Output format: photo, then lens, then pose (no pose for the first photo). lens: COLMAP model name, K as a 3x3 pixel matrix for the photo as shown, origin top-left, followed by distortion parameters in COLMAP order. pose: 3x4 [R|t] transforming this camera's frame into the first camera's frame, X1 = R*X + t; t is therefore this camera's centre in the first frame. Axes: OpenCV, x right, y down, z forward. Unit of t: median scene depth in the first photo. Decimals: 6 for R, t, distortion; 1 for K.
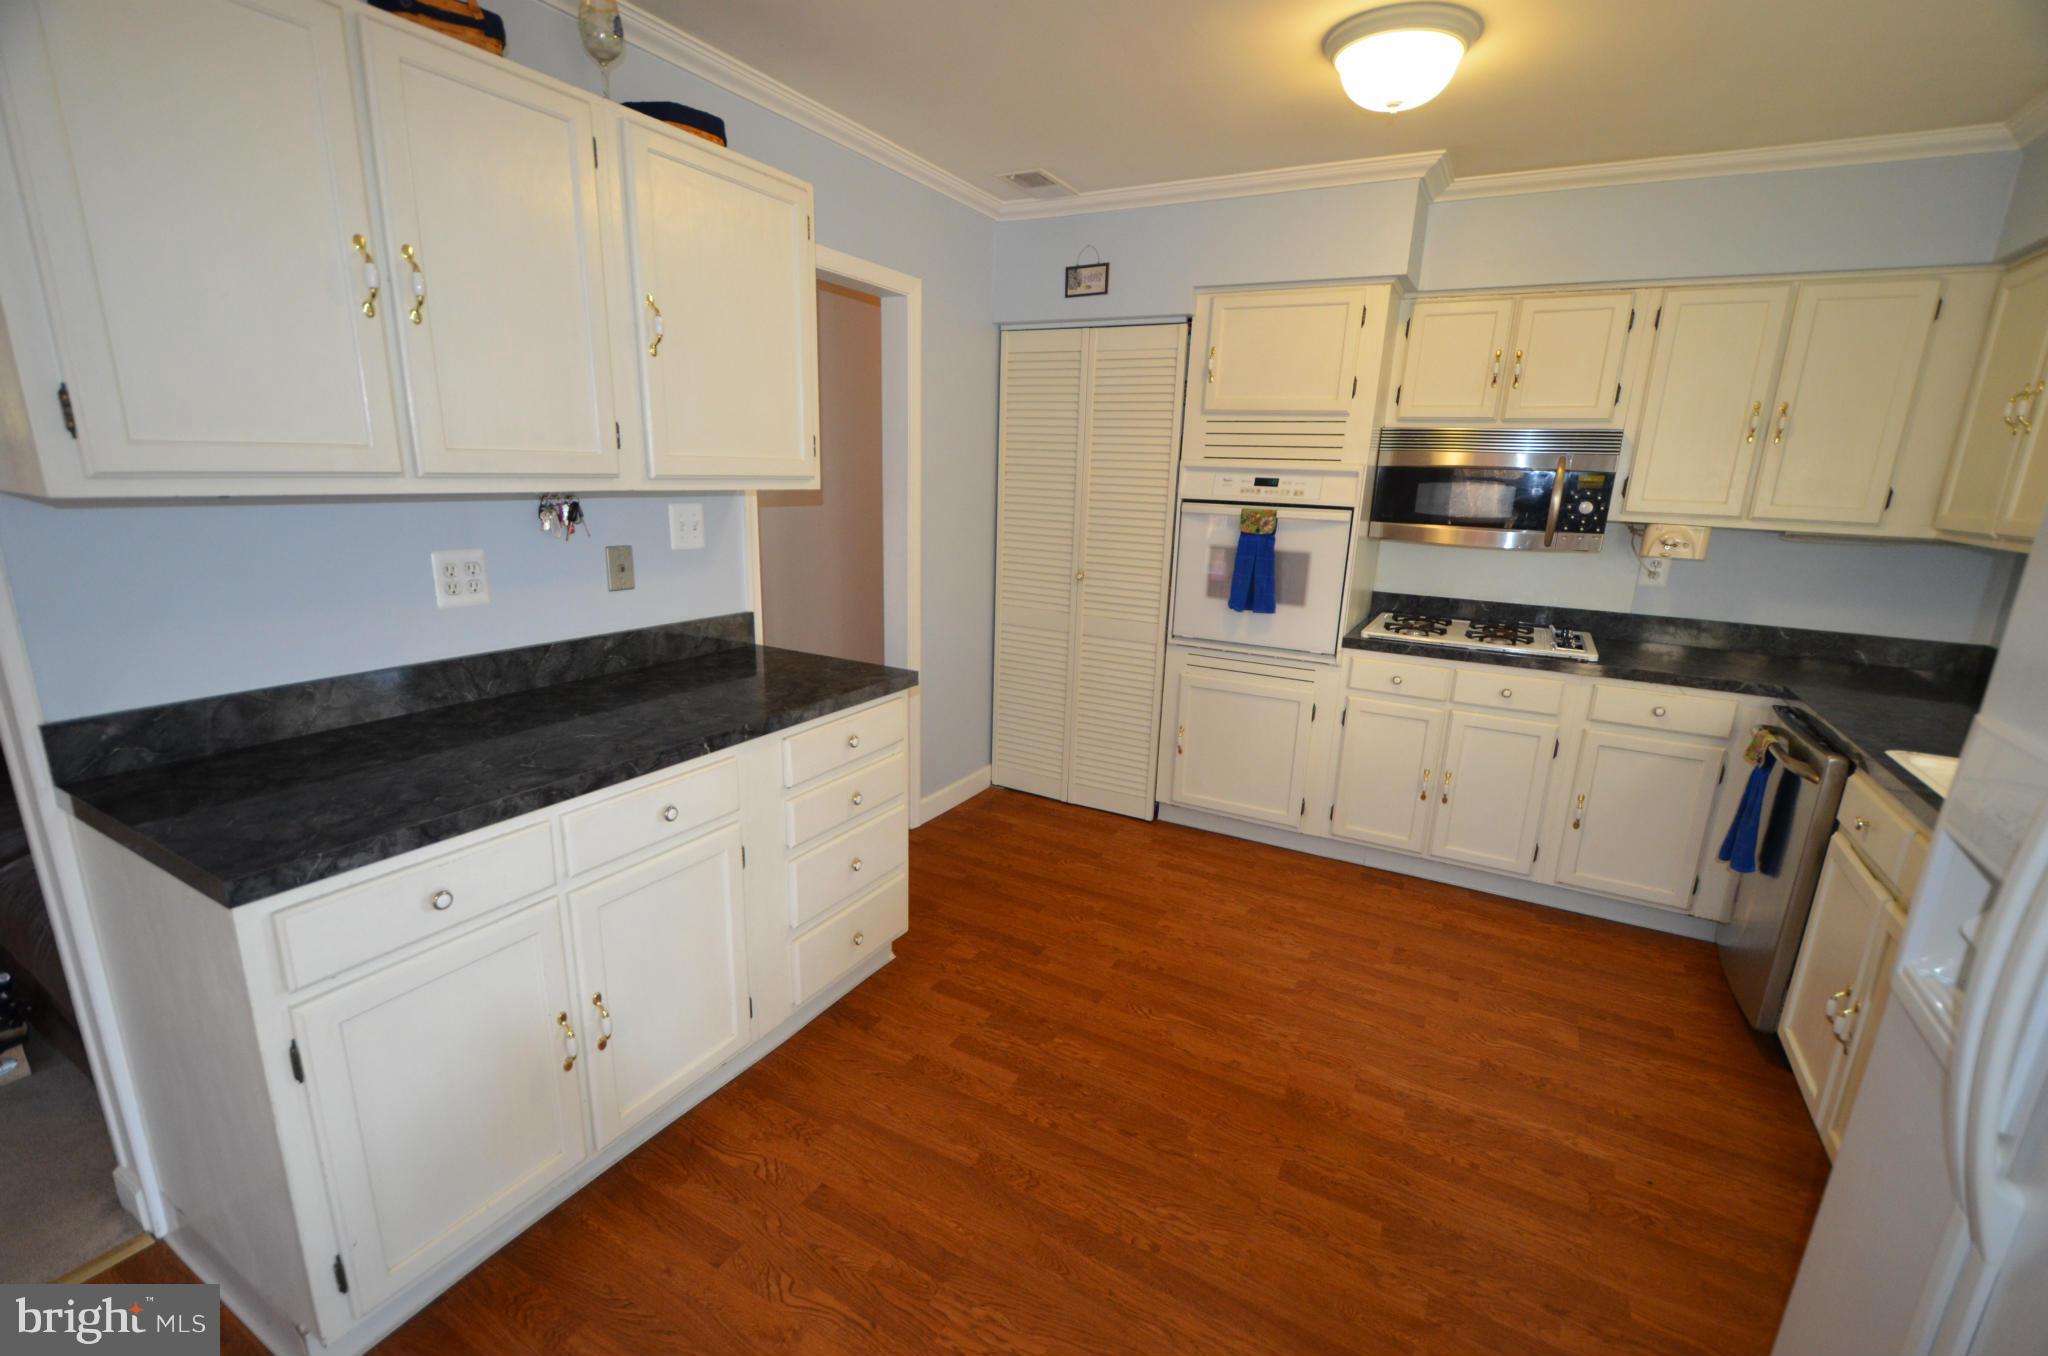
lens RADIAL K [[893.6, 0, 1021.8], [0, 893.6, 698.7], [0, 0, 1]] dist [-0.004422, -0.000963]
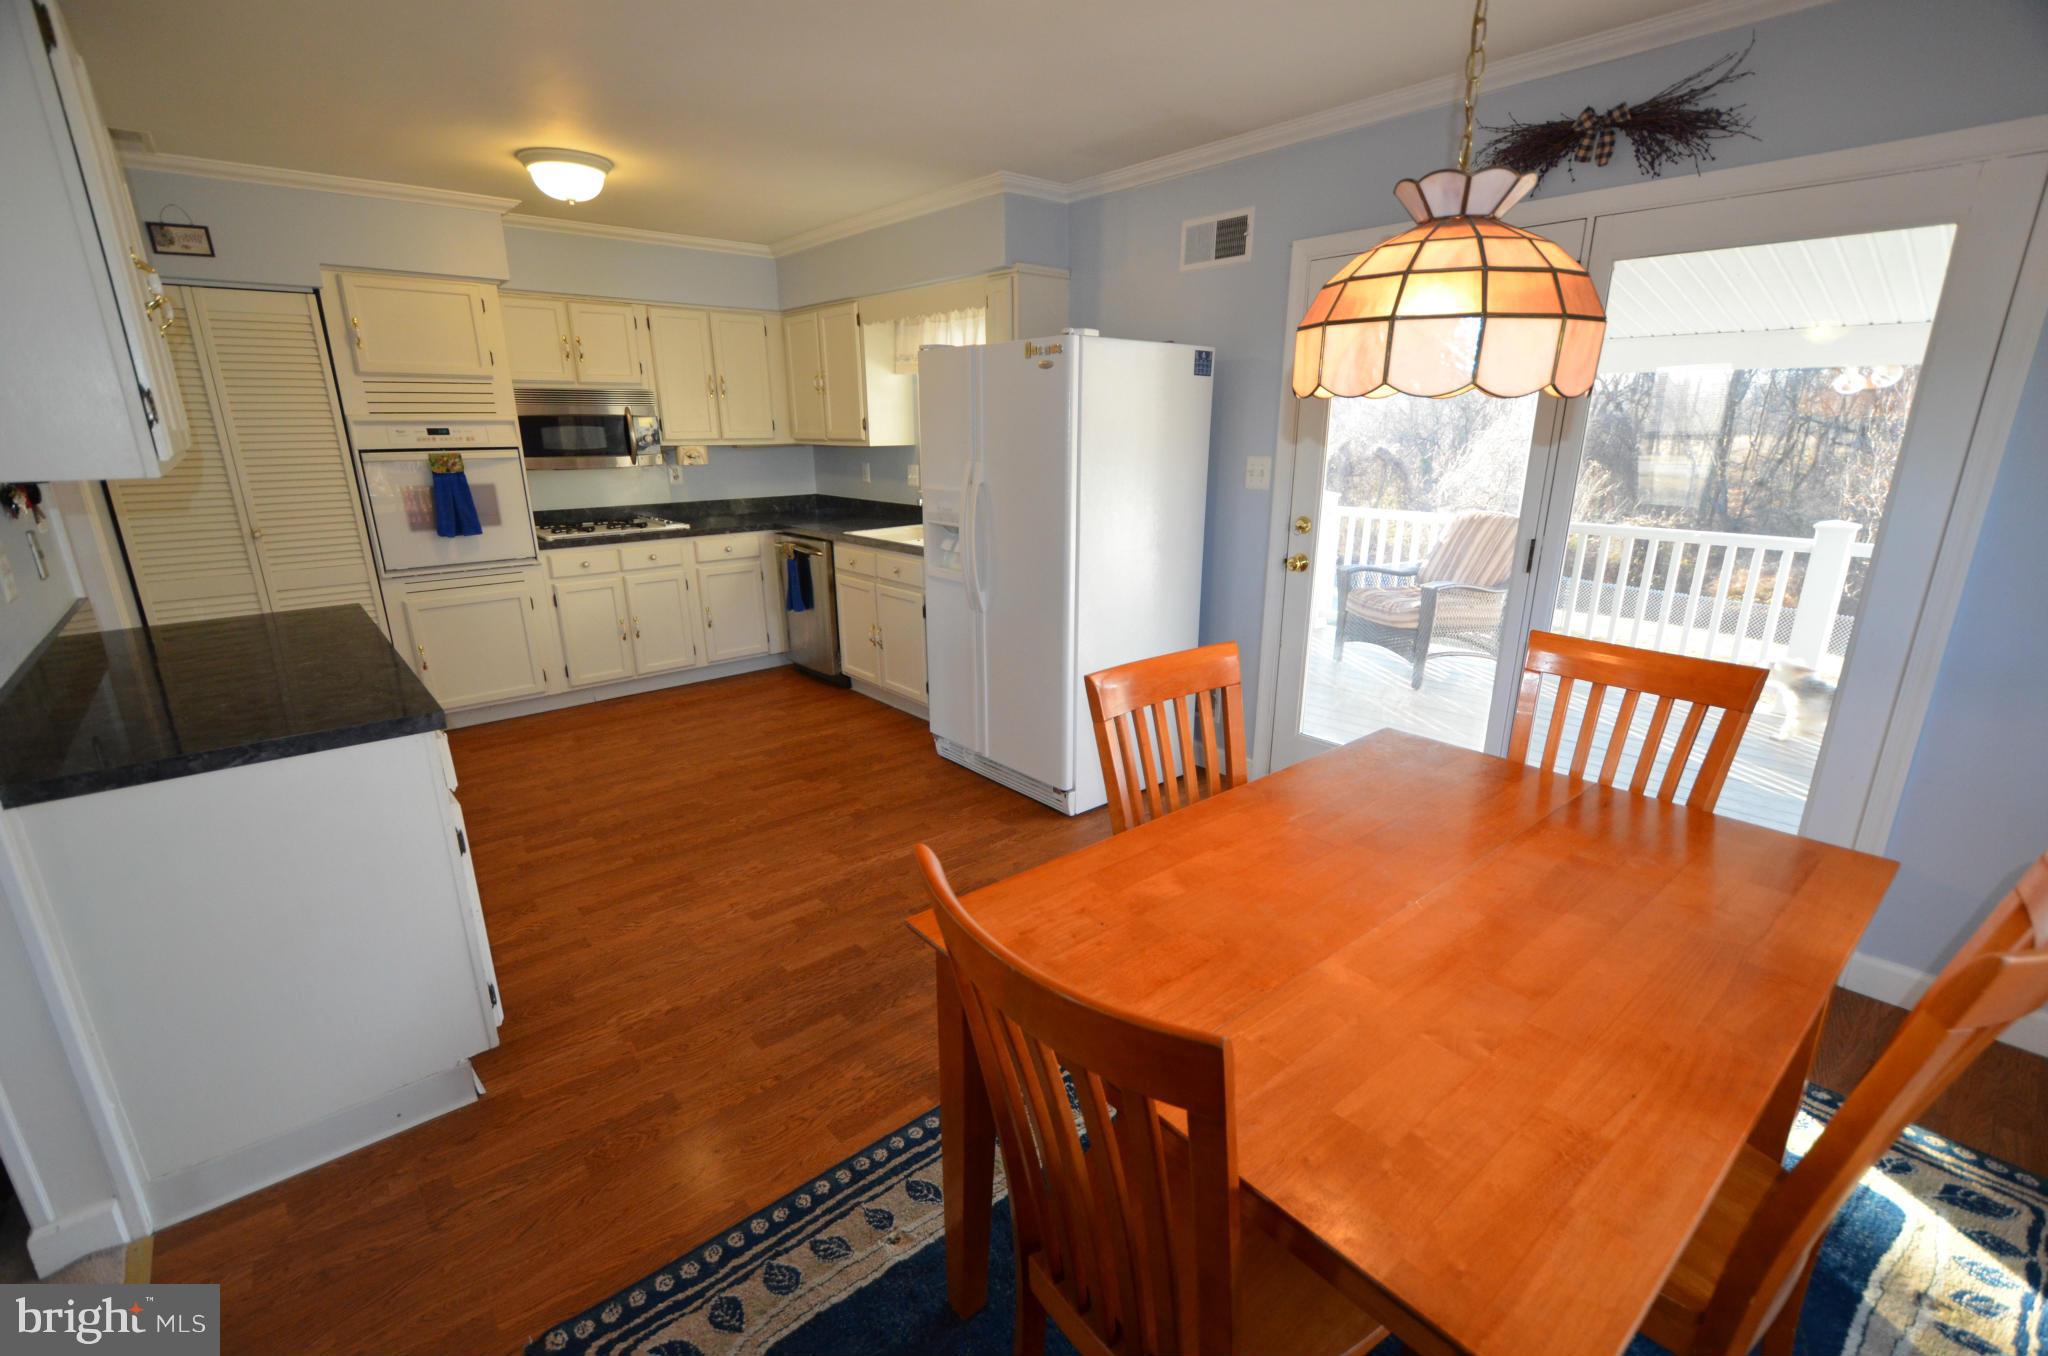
lens RADIAL K [[892.3, 0, 1022.9], [0, 892.3, 694.5], [0, 0, 1]] dist [0.014093, -0.012391]
pose [[0.342674, -0.305696, 0.888327, -0.721469], [0.253037, 0.940666, 0.226097, 0.030158], [-0.904736, 0.147302, 0.399694, -0.206340]]
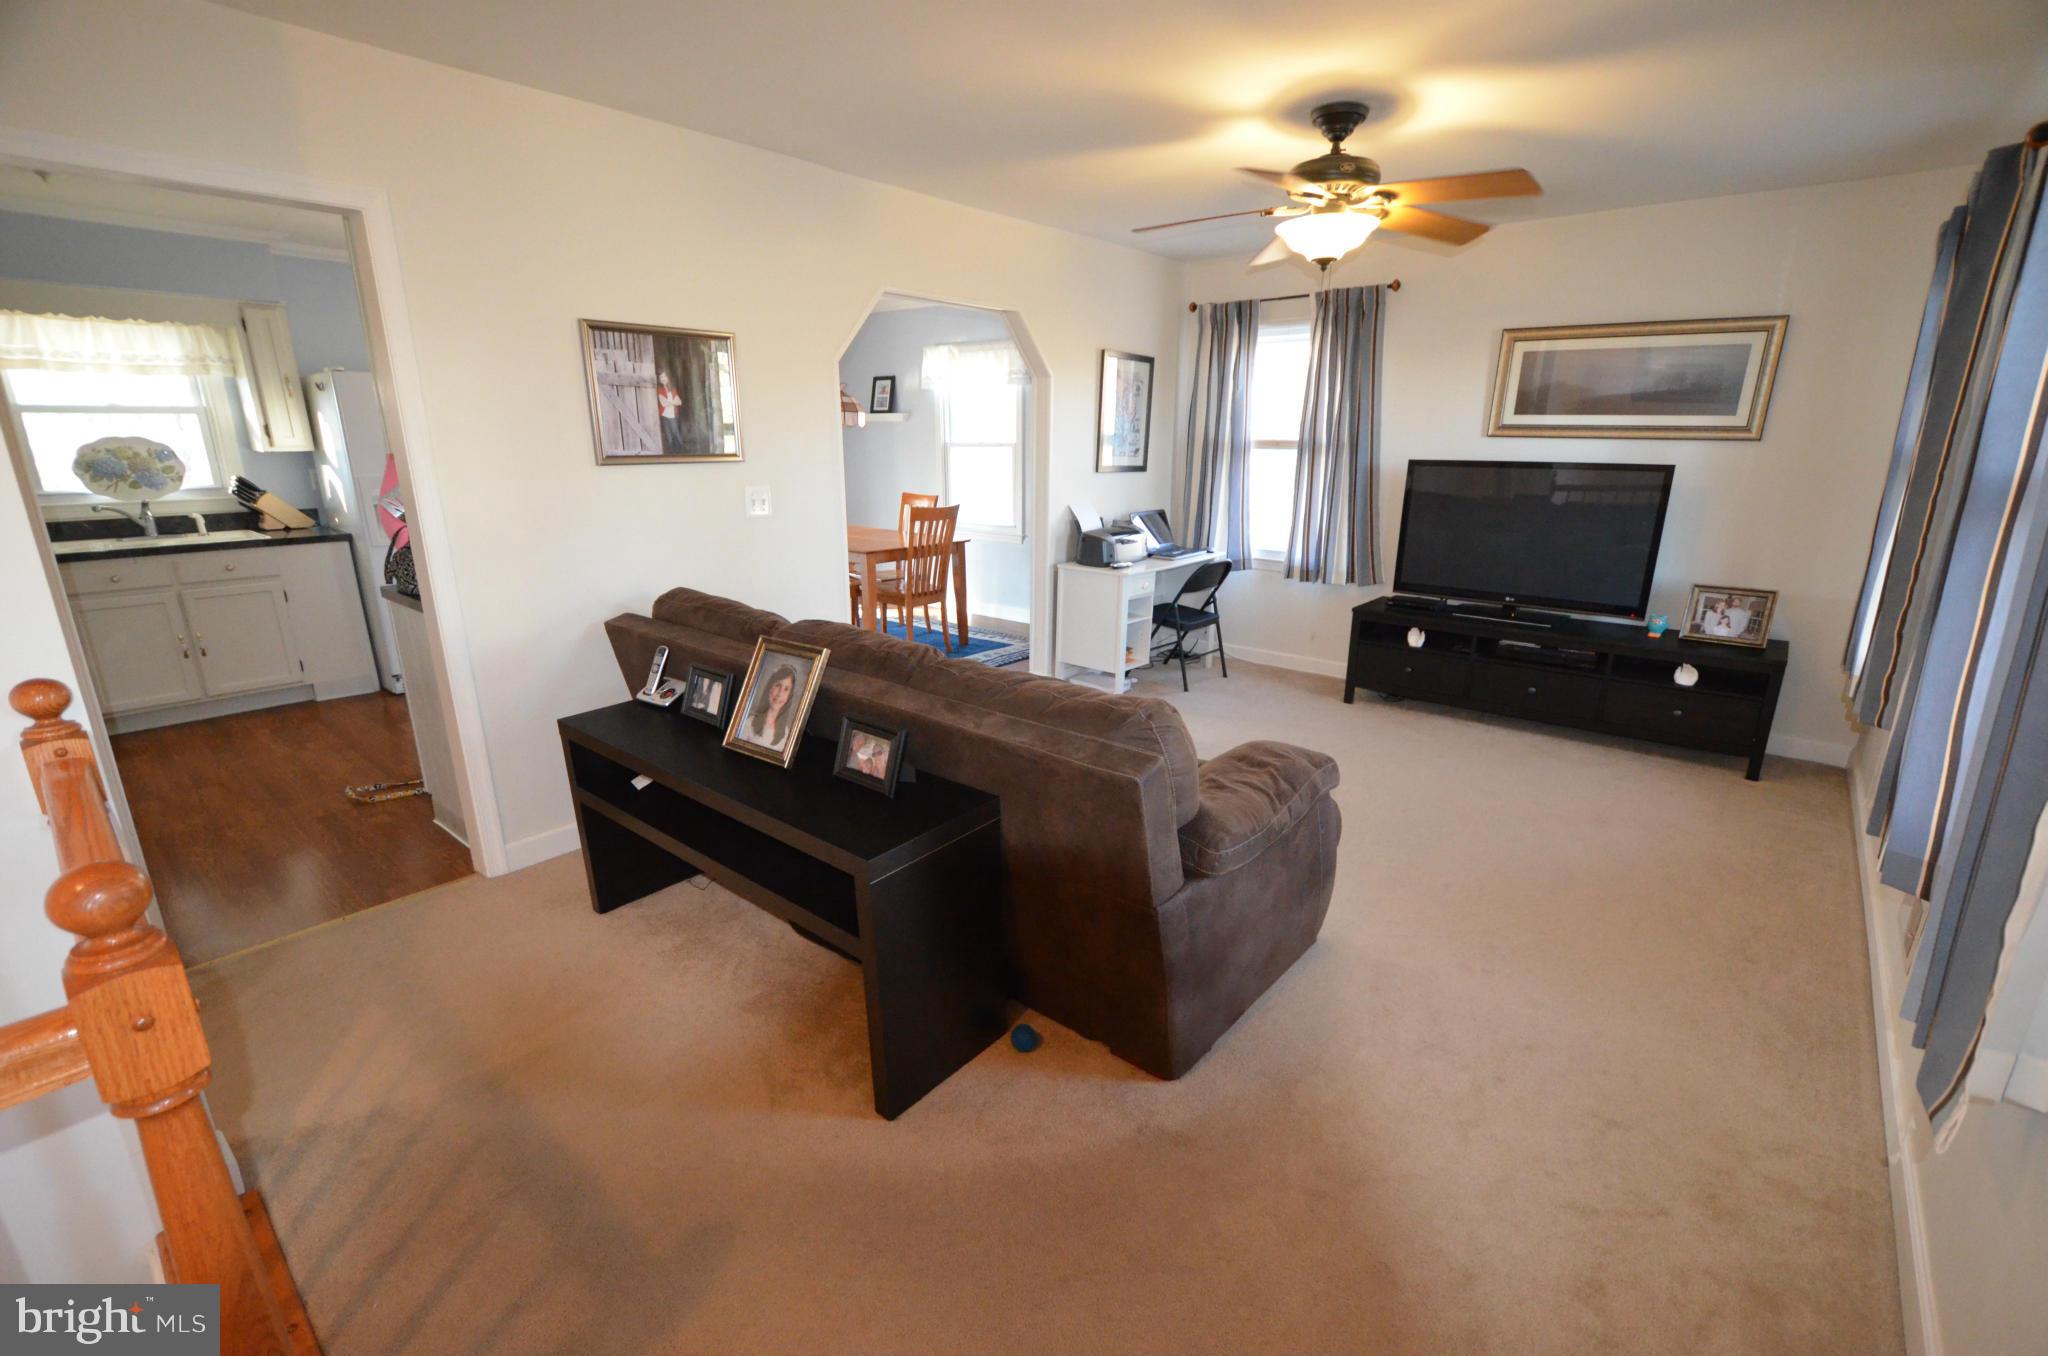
lens RADIAL K [[893.6, 0, 1021.8], [0, 893.6, 698.7], [0, 0, 1]] dist [-0.004422, -0.000963]
pose [[-0.980408, -0.093580, 0.173329, -1.025583], [0.010557, 0.853716, 0.520632, -0.449704], [-0.196694, 0.512262, -0.836002, 1.585312]]
